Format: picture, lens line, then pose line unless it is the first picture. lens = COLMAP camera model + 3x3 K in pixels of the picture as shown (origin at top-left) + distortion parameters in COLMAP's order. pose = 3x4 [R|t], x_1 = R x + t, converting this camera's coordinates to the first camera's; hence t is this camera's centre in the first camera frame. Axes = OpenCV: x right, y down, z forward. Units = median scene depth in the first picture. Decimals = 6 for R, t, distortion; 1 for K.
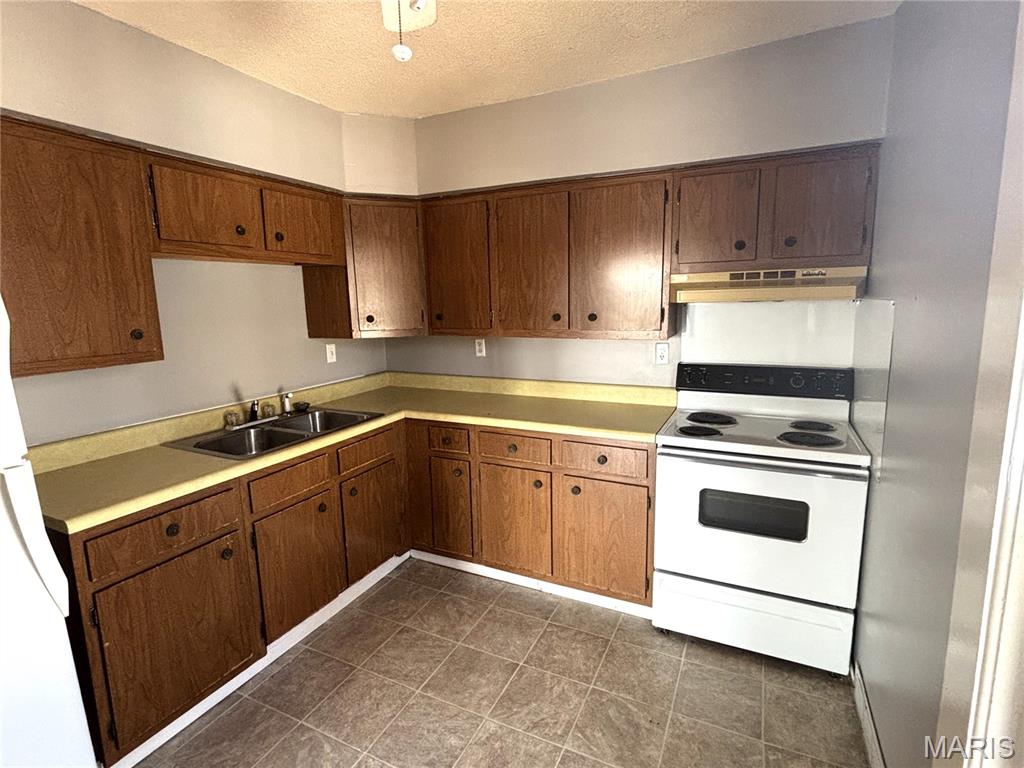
lens RADIAL K [[508.6, 0, 511.8], [0, 508.6, 380.5], [0, 0, 1]] dist [-0.009165, 0.000350]
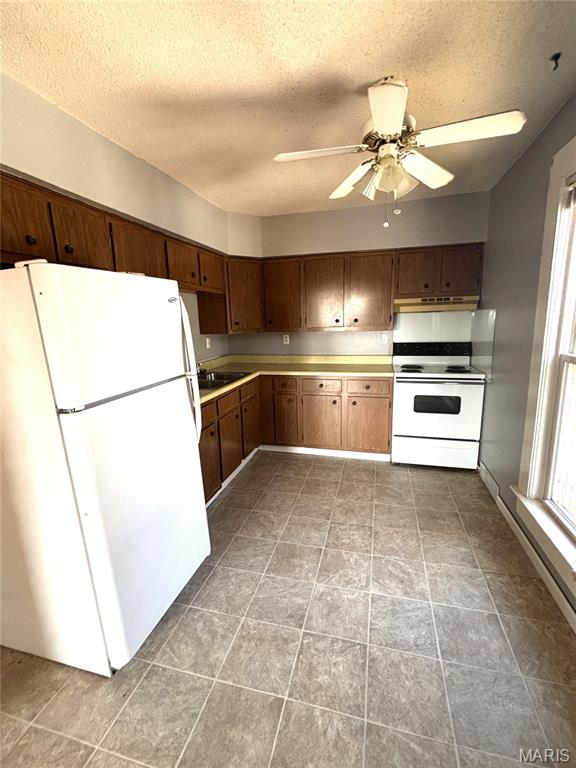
lens RADIAL K [[336.4, 0, 289.2], [0, 336.4, 384.6], [0, 0, 1]] dist [-0.002372, -0.000345]
pose [[0.981703, -0.042352, 0.185649, -0.417934], [0.036823, 0.998772, 0.033135, 0.090083], [-0.186825, -0.025692, 0.982057, -0.330120]]
